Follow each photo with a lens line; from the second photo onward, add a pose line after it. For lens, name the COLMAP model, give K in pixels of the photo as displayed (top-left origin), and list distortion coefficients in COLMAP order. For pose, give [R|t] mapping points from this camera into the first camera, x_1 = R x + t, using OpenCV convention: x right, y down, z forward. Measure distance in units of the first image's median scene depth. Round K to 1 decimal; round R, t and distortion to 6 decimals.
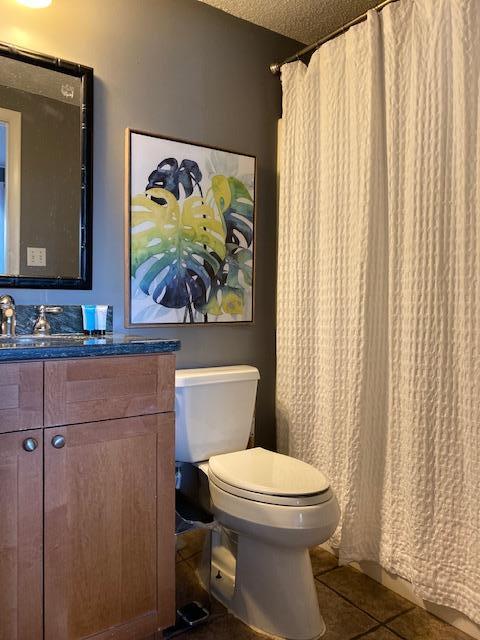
lens RADIAL K [[490.8, 0, 241.5], [0, 490.8, 316.3], [0, 0, 1]] dist [0.047766, -0.036585]
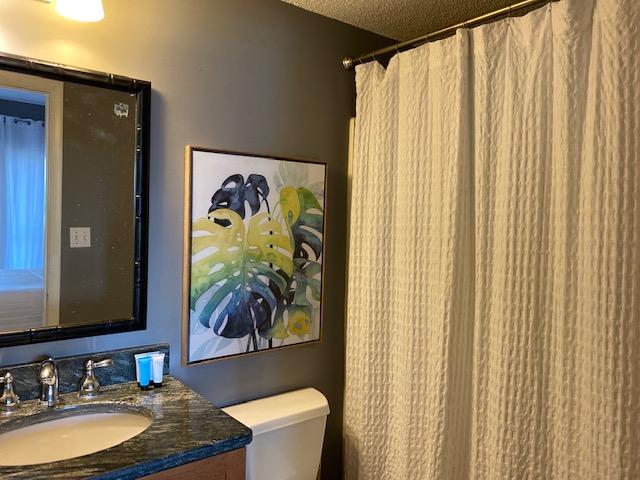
lens RADIAL K [[490.8, 0, 310.4], [0, 490.8, 238.4], [0, 0, 1]] dist [0.047766, -0.036585]
pose [[0.998727, 0.013212, 0.048677, -0.050565], [-0.014154, 0.999718, 0.019046, -0.227354], [-0.048412, -0.019711, 0.998633, 0.094021]]
